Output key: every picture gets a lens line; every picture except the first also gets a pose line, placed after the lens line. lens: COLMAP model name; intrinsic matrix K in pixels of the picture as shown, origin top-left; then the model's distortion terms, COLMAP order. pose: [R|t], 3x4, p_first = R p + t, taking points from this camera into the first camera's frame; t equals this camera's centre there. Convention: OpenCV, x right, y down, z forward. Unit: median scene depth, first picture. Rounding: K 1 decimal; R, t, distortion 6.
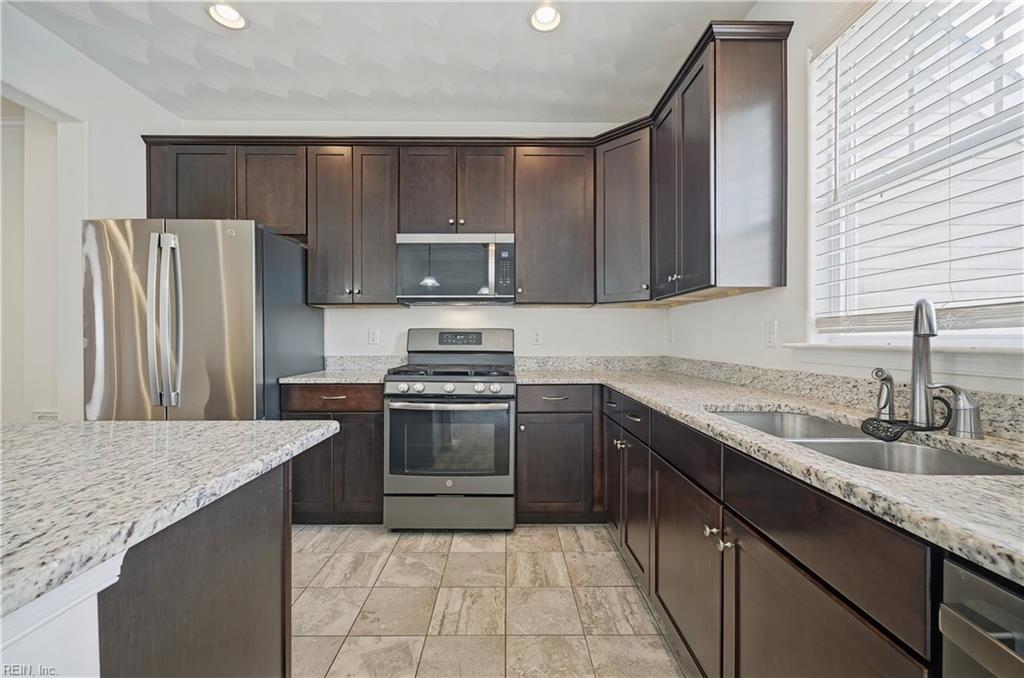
lens RADIAL K [[404.8, 0, 505.5], [0, 404.8, 341.0], [0, 0, 1]] dist [0.001422, -0.000545]
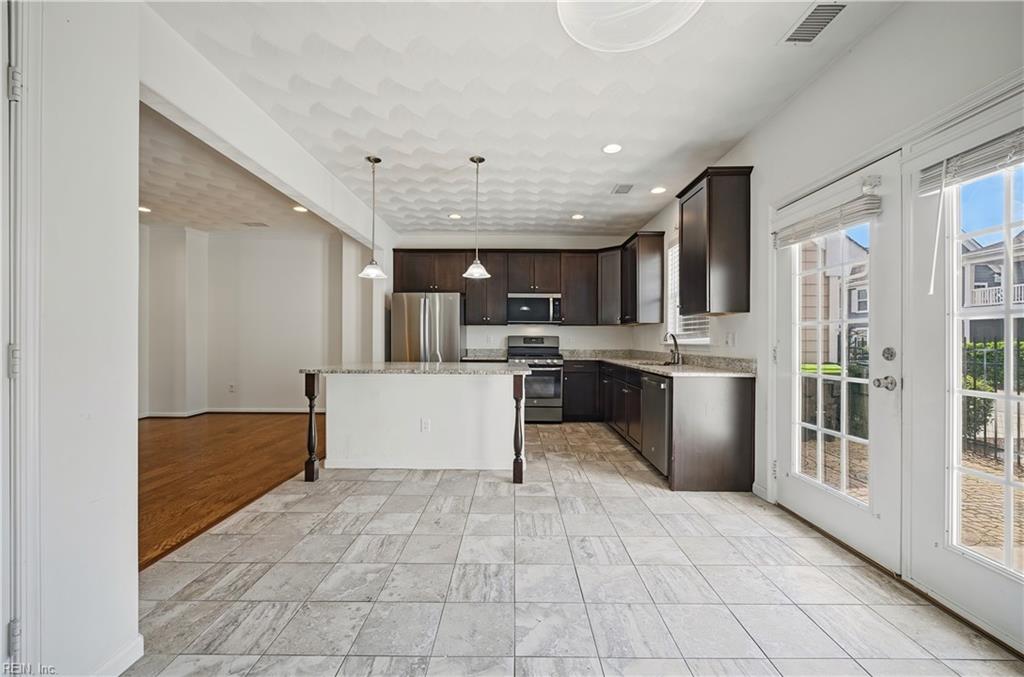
lens RADIAL K [[404.8, 0, 509.6], [0, 404.8, 338.6], [0, 0, 1]] dist [0.001422, -0.000545]
pose [[0.999916, 0.002979, -0.012633, -0.232728], [-0.003090, 0.999956, -0.008810, 0.001882], [0.012606, 0.008849, 0.999881, -1.225675]]
